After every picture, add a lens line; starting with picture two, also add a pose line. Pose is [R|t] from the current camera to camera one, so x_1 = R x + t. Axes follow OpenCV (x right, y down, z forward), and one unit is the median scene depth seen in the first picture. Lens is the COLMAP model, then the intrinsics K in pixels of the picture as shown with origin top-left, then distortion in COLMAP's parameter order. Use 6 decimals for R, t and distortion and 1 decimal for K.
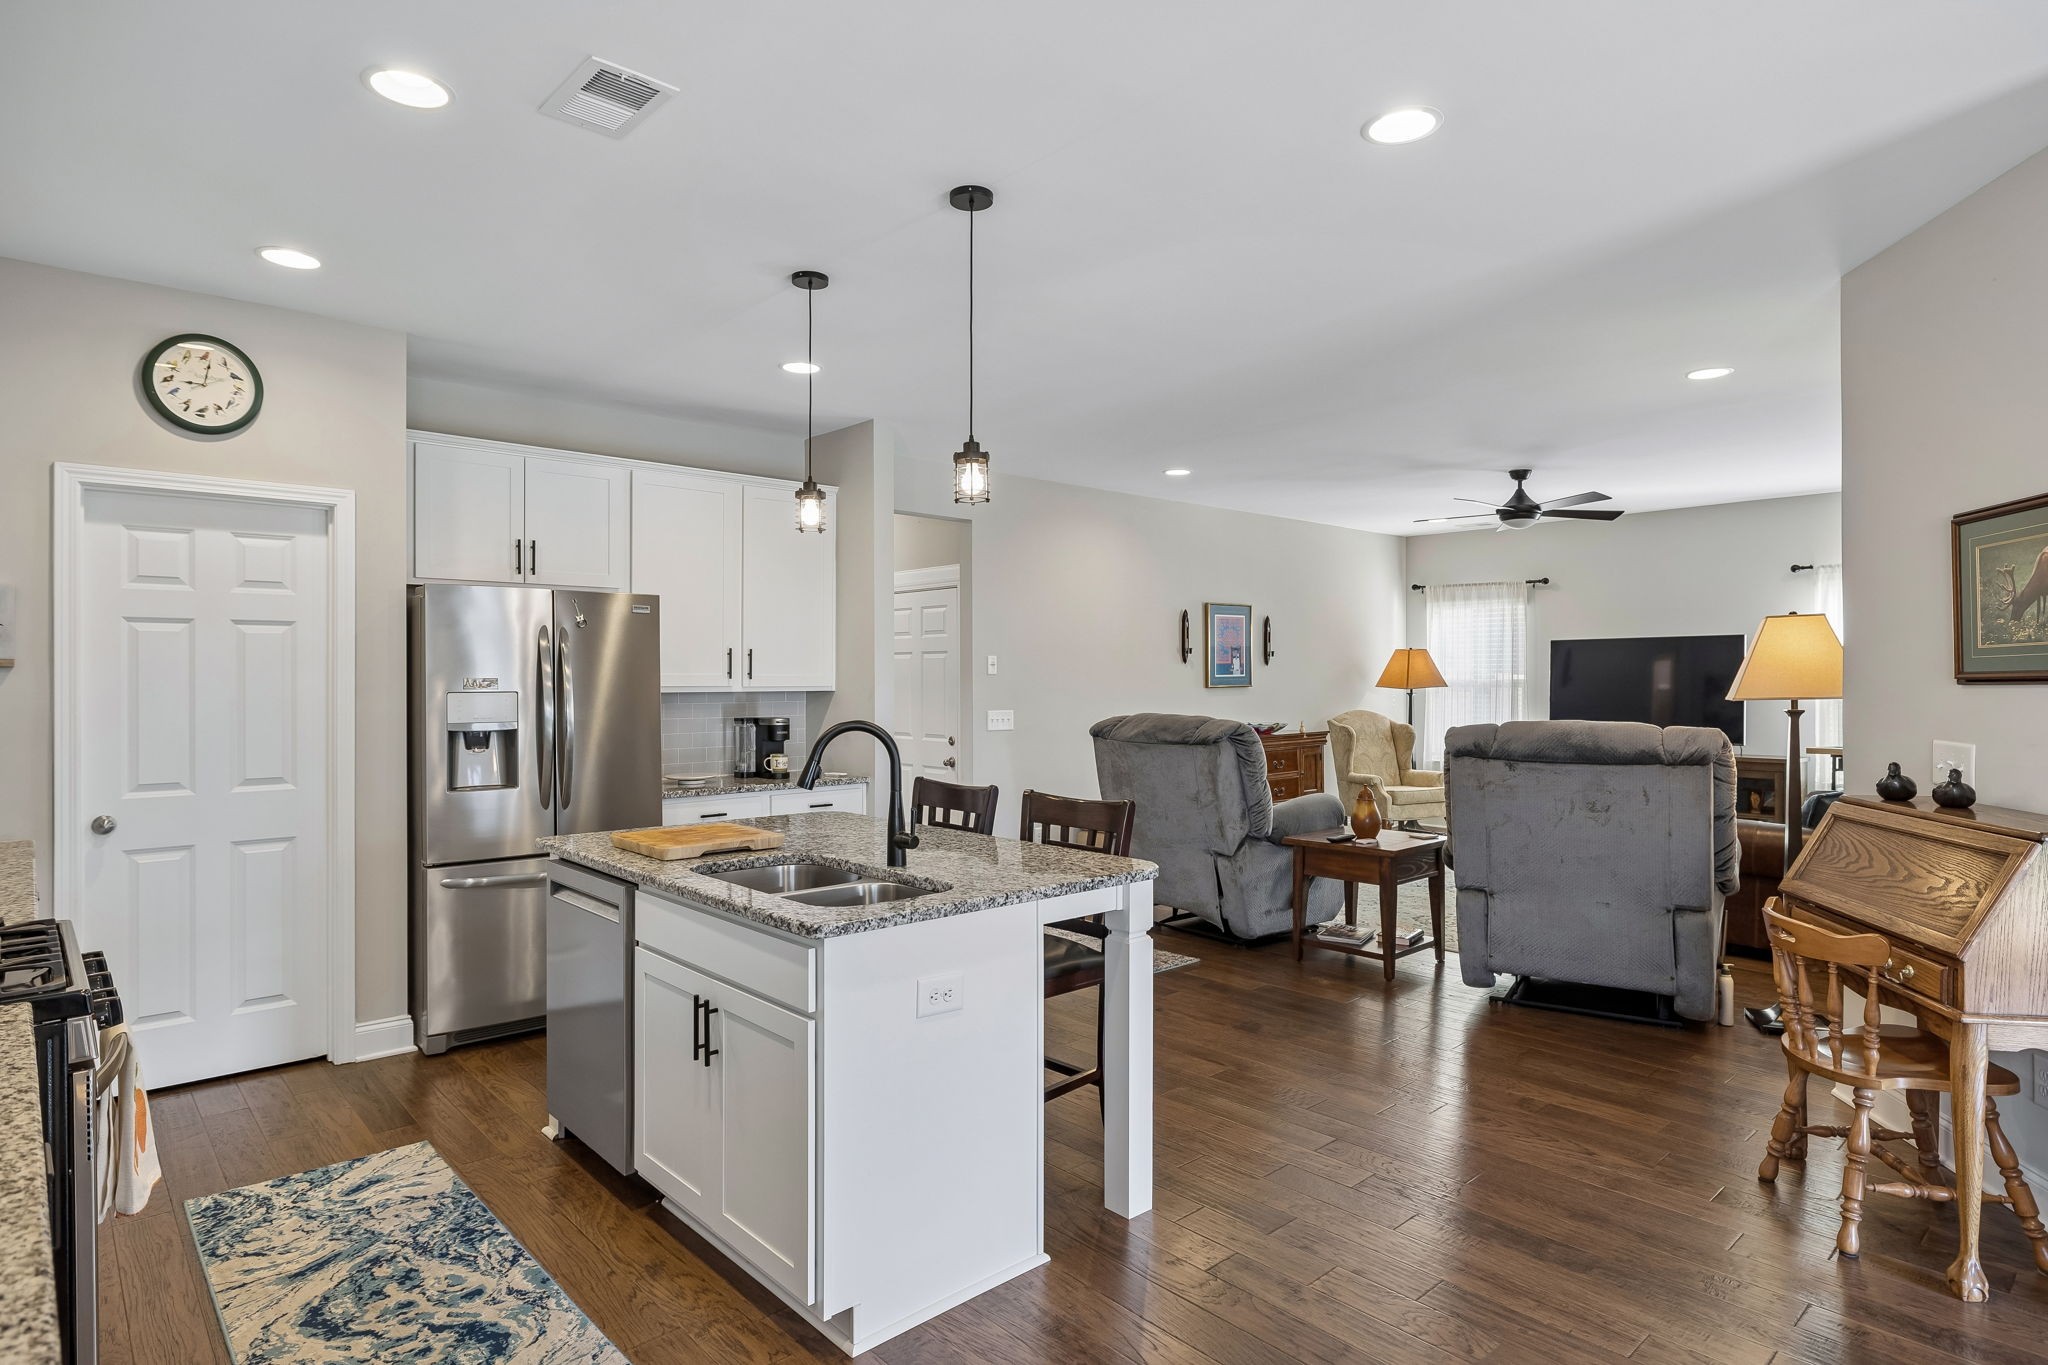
lens RADIAL K [[1066.7, 0, 1031.1], [0, 1066.7, 650.6], [0, 0, 1]] dist [0.001396, 0.000416]
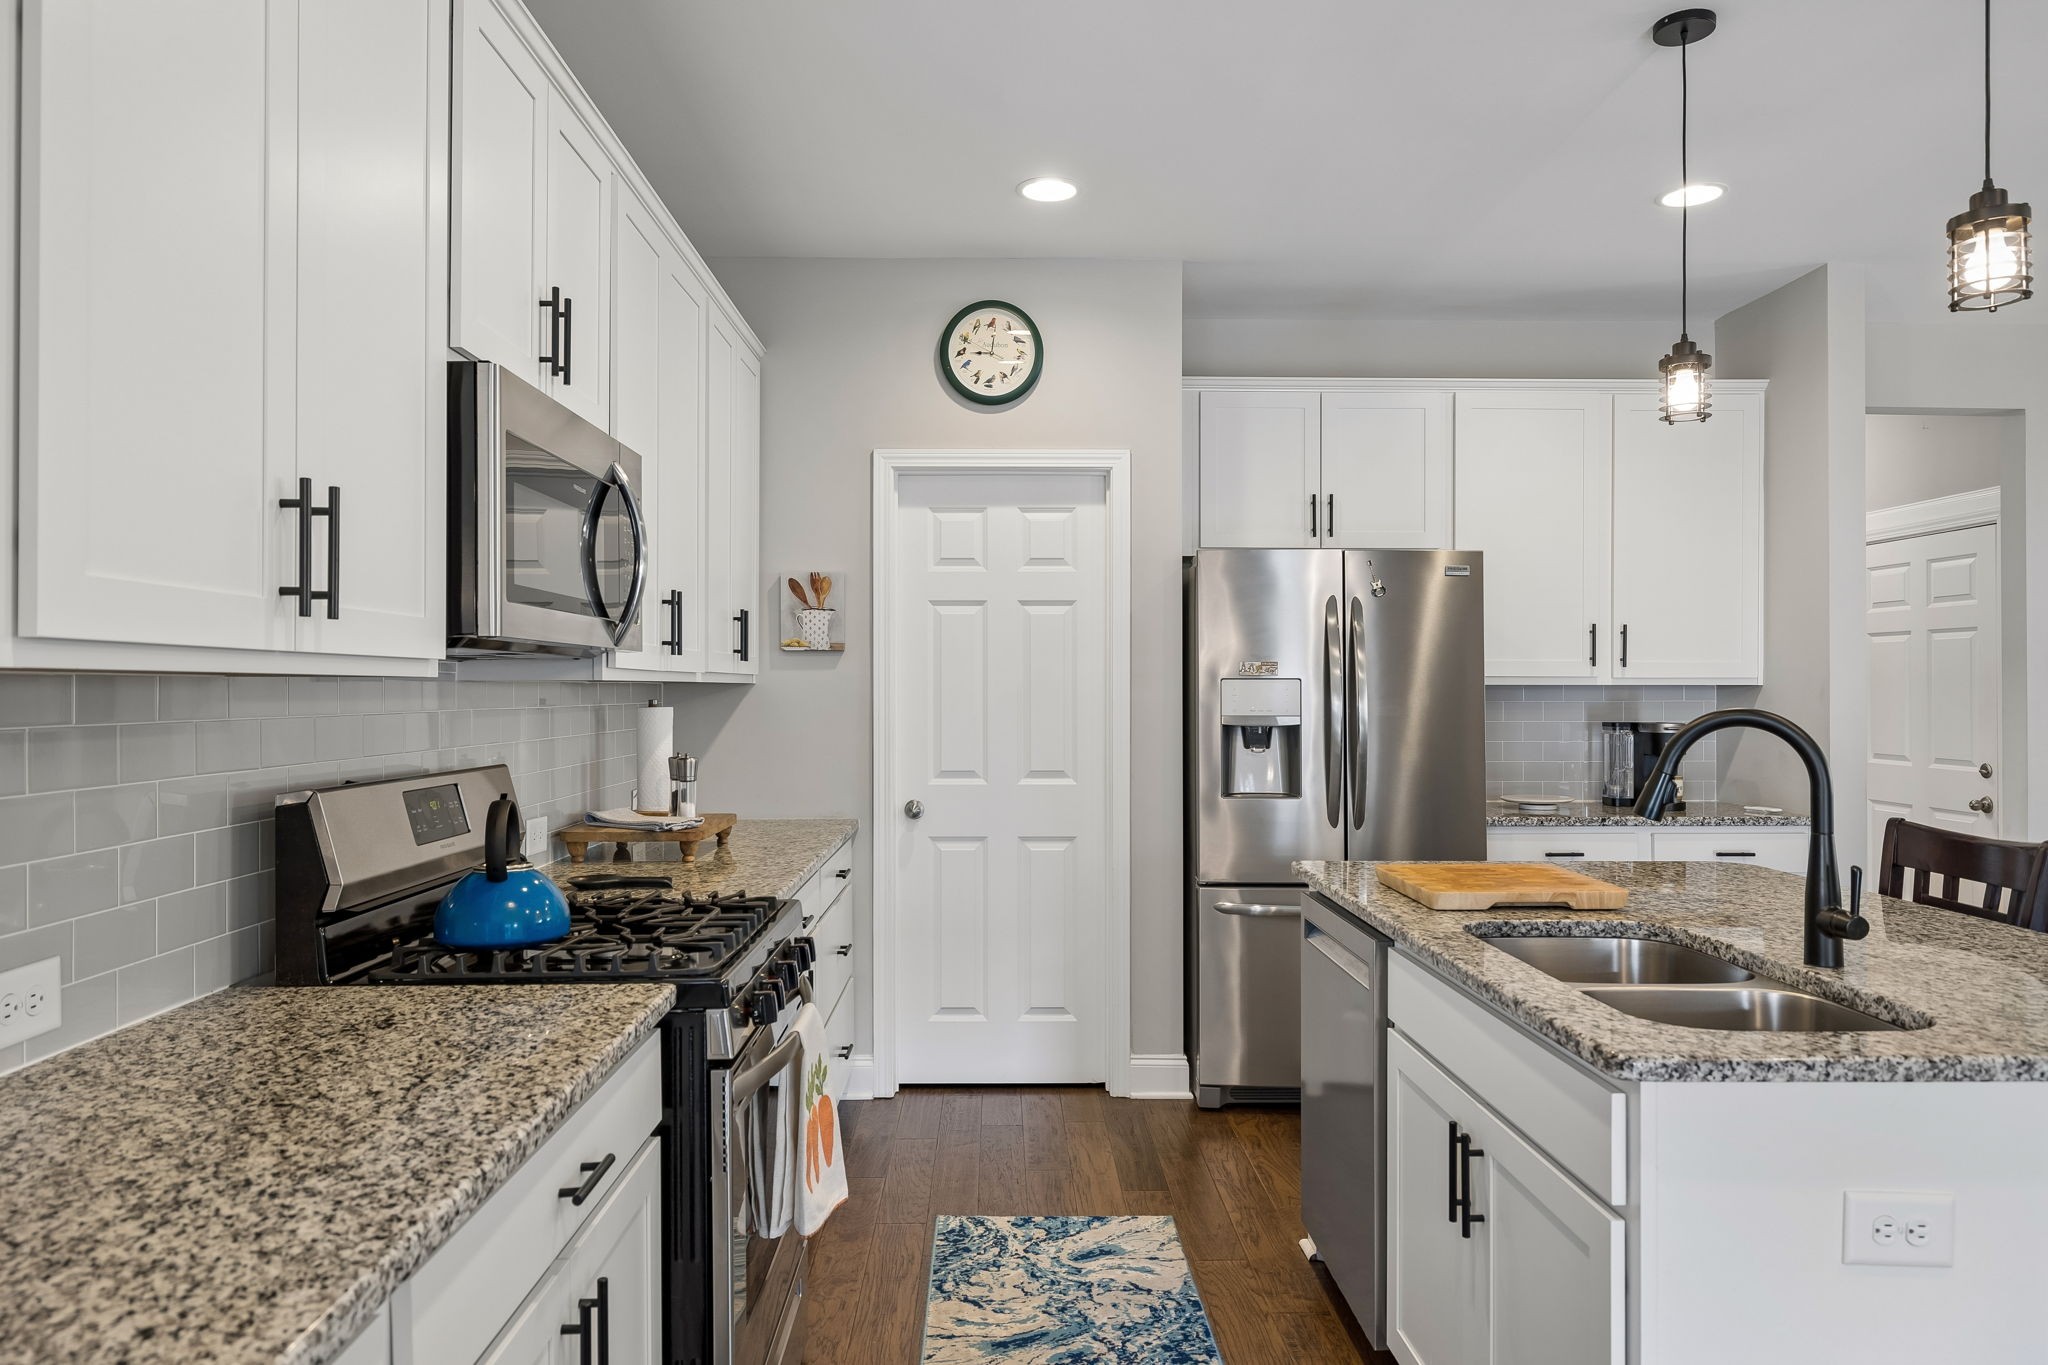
lens RADIAL K [[1303.4, 0, 1024.0], [0, 1303.4, 682.5], [0, 0, 1]] dist [0.002320, -0.001227]
pose [[0.753901, -0.000485, -0.656988, 0.008644], [0.017379, 0.999664, 0.019206, 0.028396], [0.656758, -0.025897, 0.753657, 0.188260]]
